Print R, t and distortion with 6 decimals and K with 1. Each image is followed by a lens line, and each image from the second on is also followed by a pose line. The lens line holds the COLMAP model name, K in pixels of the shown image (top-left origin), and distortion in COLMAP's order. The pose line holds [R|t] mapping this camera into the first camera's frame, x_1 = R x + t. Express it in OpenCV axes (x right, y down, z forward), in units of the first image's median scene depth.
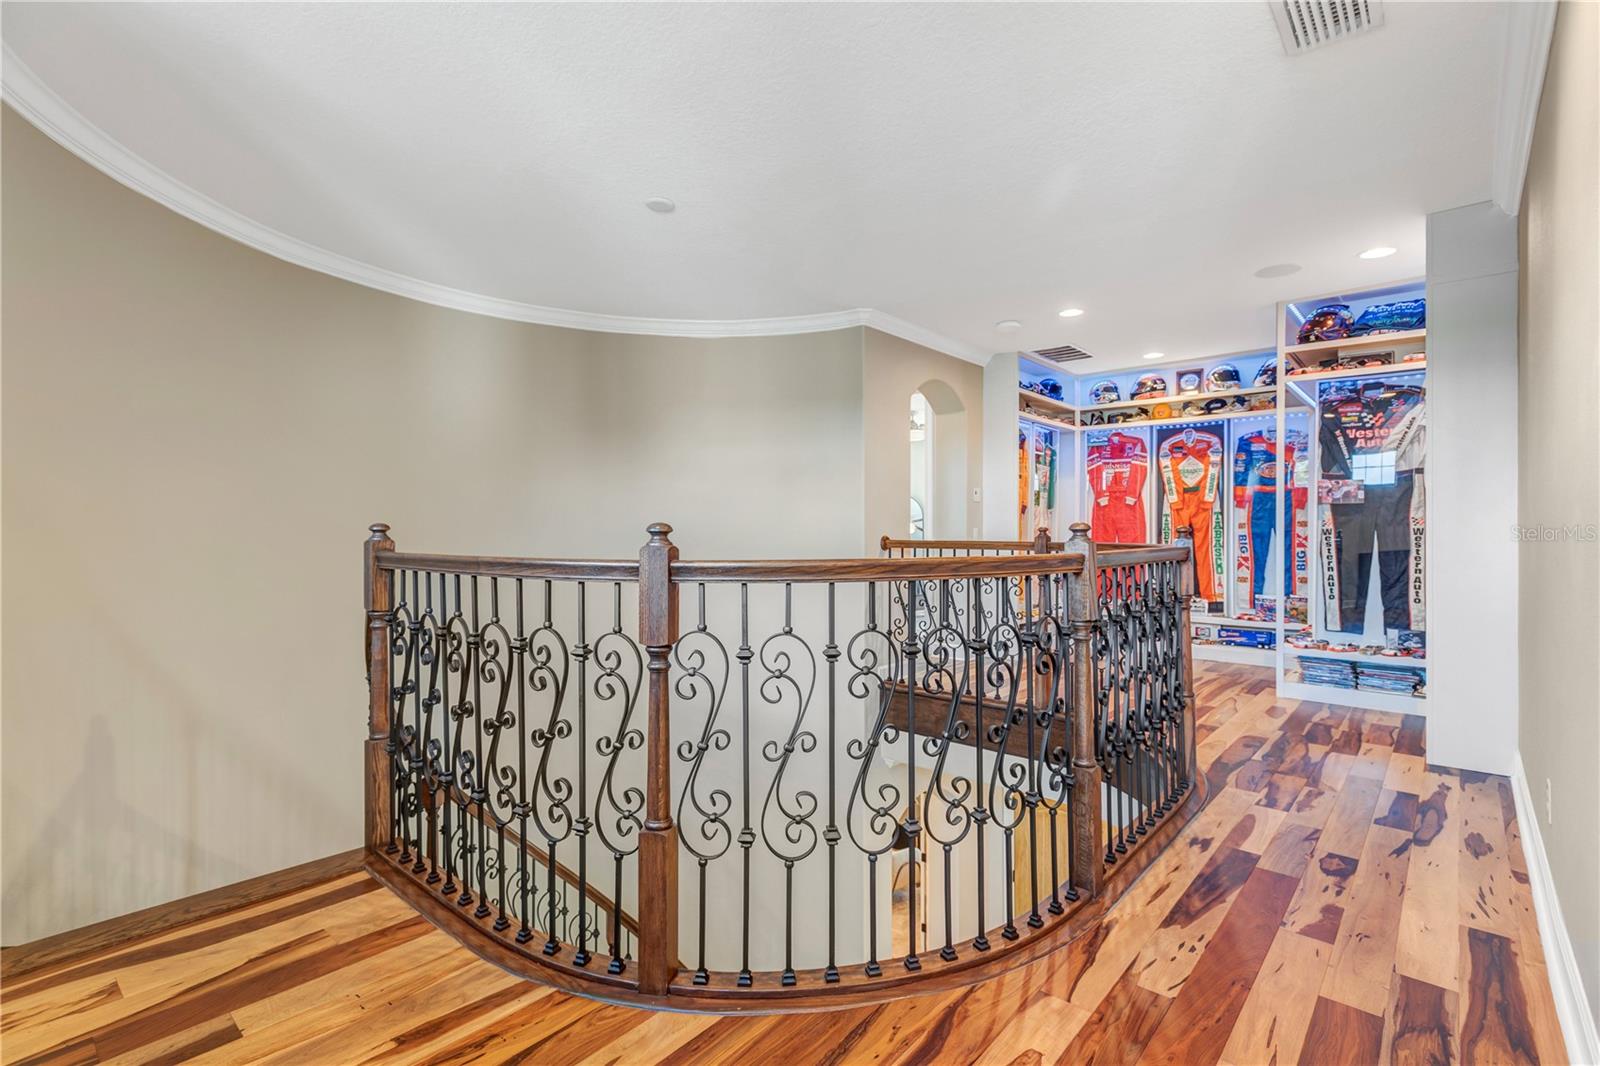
lens RADIAL K [[744.9, 0, 803.1], [0, 744.9, 531.0], [0, 0, 1]] dist [0.019502, -0.008202]
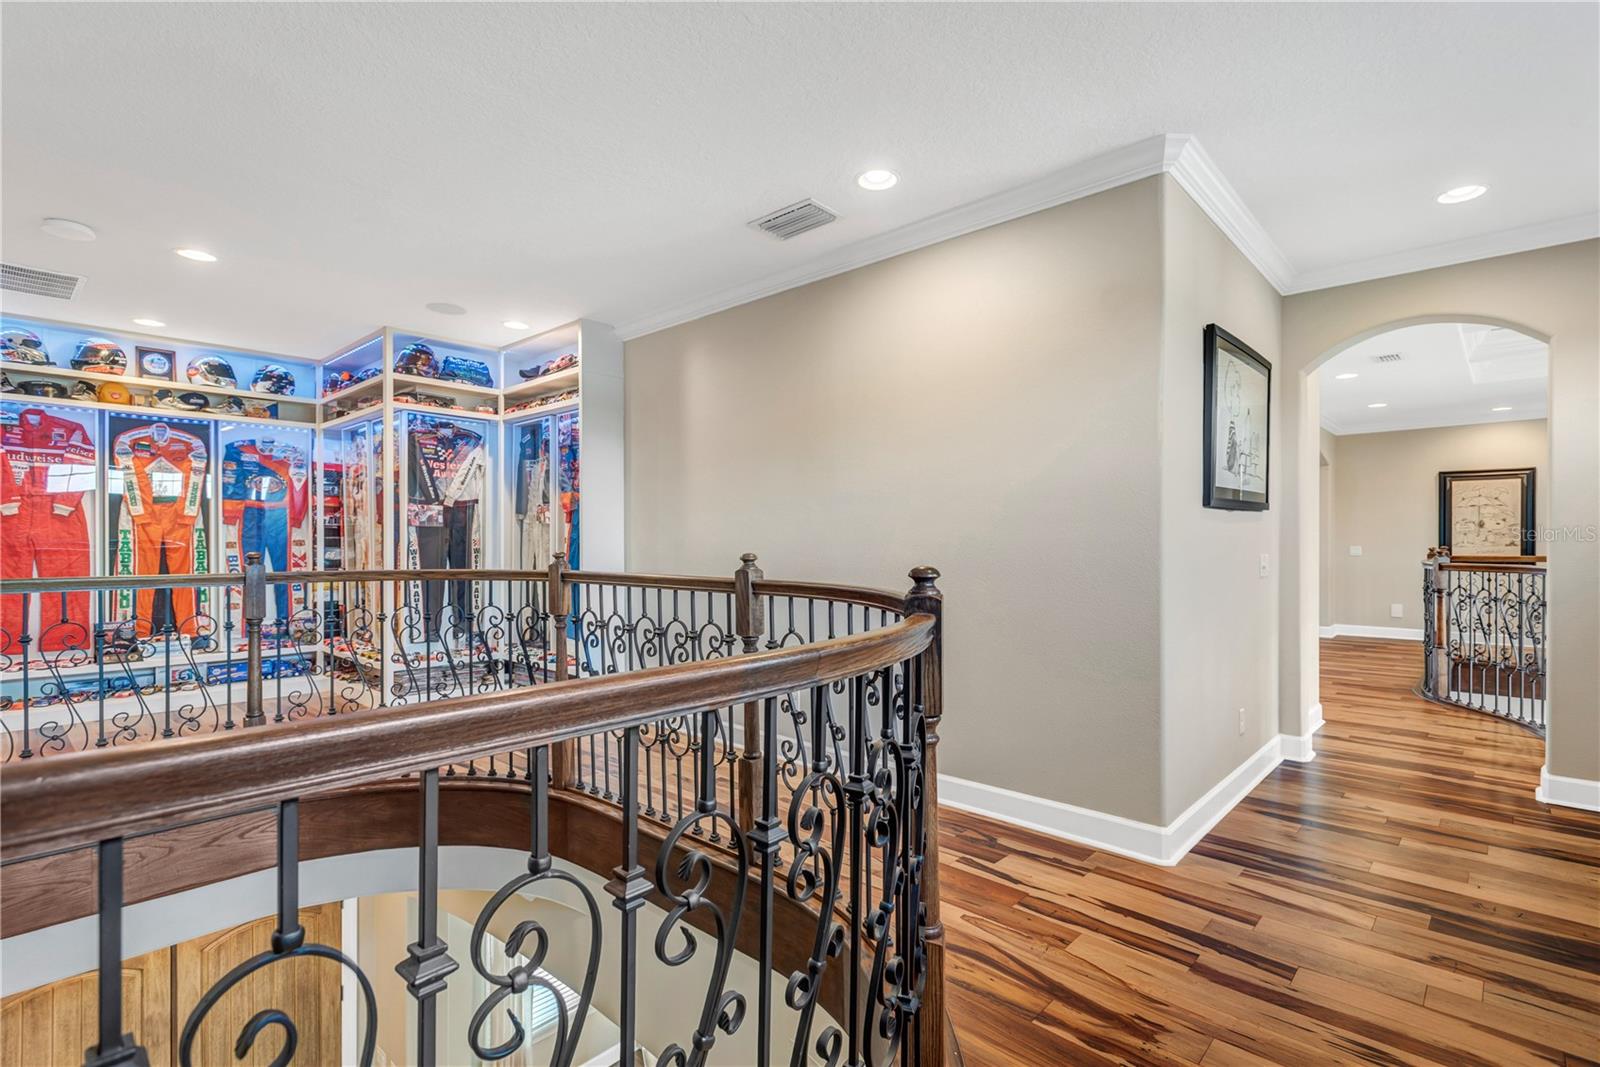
lens RADIAL K [[744.9, 0, 803.1], [0, 744.9, 531.5], [0, 0, 1]] dist [0.019502, -0.008202]
pose [[0.029776, 0.010891, 0.999497, -0.270503], [0.003233, 0.999934, -0.010992, -0.010988], [-0.999551, 0.003558, 0.029739, 0.304627]]
